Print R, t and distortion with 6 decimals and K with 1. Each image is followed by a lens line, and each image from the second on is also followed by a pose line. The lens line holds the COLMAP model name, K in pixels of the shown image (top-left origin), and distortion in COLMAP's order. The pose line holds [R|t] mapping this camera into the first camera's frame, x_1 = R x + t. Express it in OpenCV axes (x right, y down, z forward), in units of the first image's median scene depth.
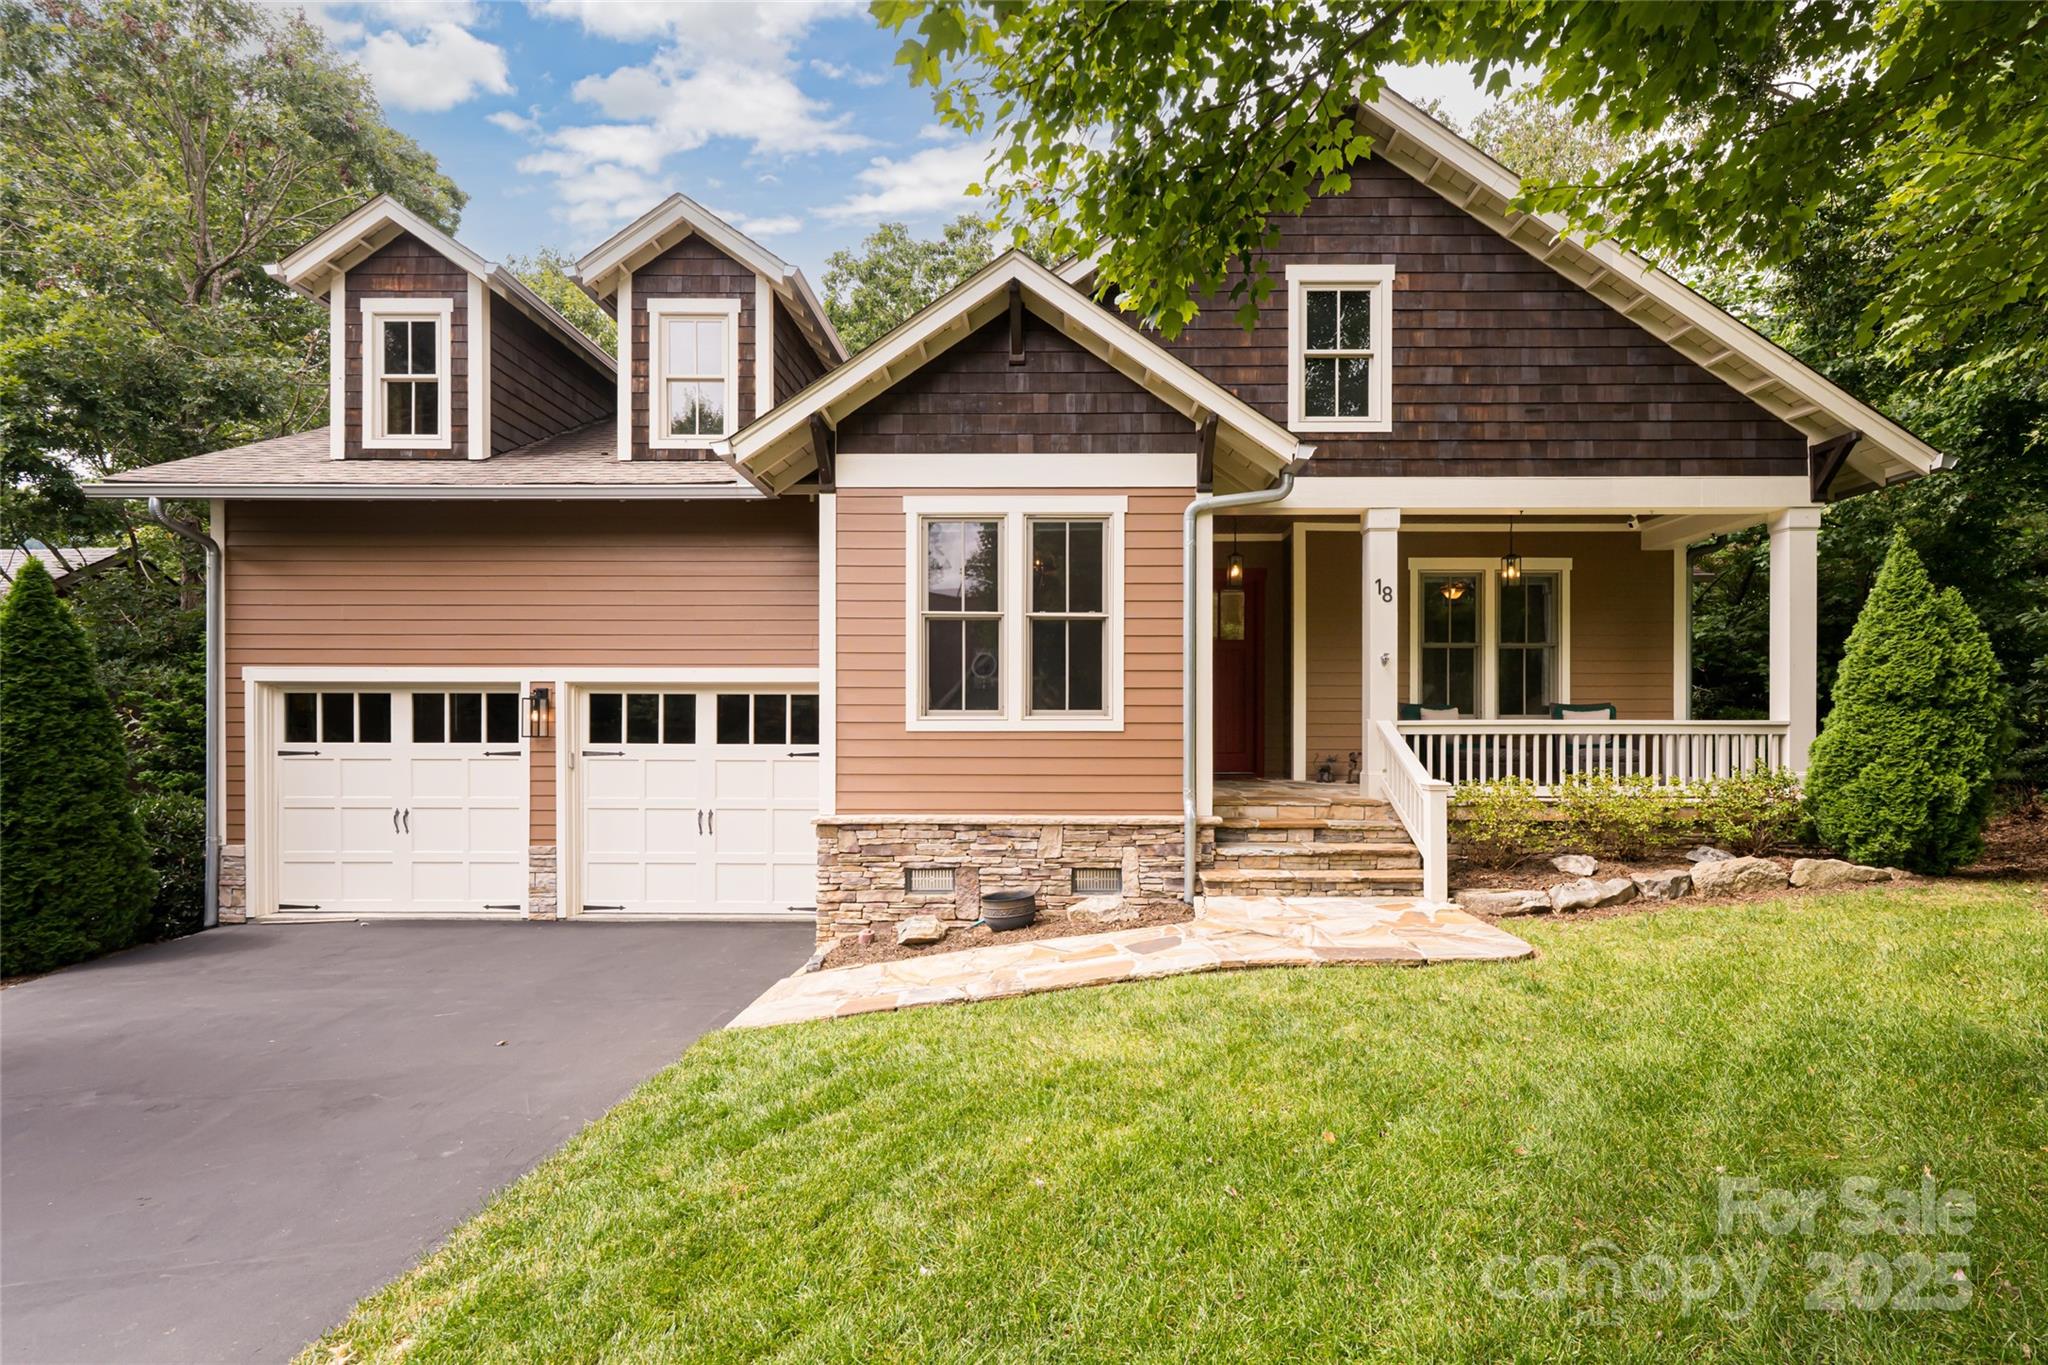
lens RADIAL K [[919.2, 0, 1028.9], [0, 919.2, 681.9], [0, 0, 1]] dist [-0.002716, -0.001959]
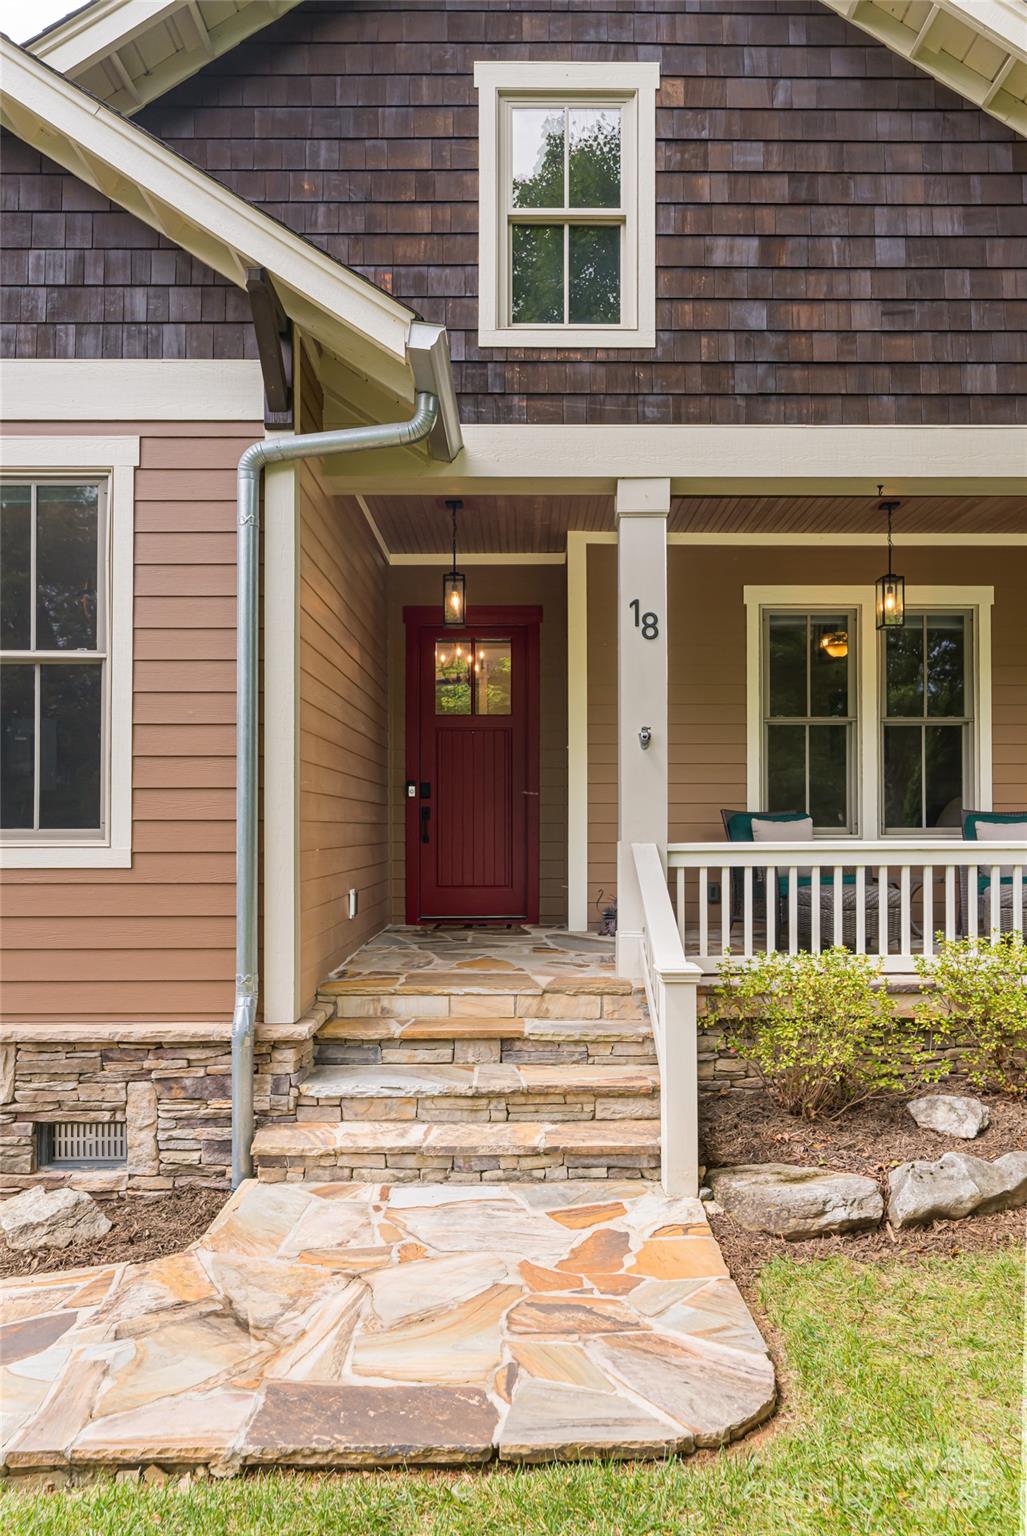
lens RADIAL K [[1013.3, 0, 510.0], [0, 1013.3, 771.0], [0, 0, 1]] dist [0.000898, -0.008588]
pose [[0.999661, -0.001554, 0.025973, 0.310673], [0.001783, 0.999960, -0.008796, 0.001878], [-0.025958, 0.008839, 0.999624, 0.394524]]
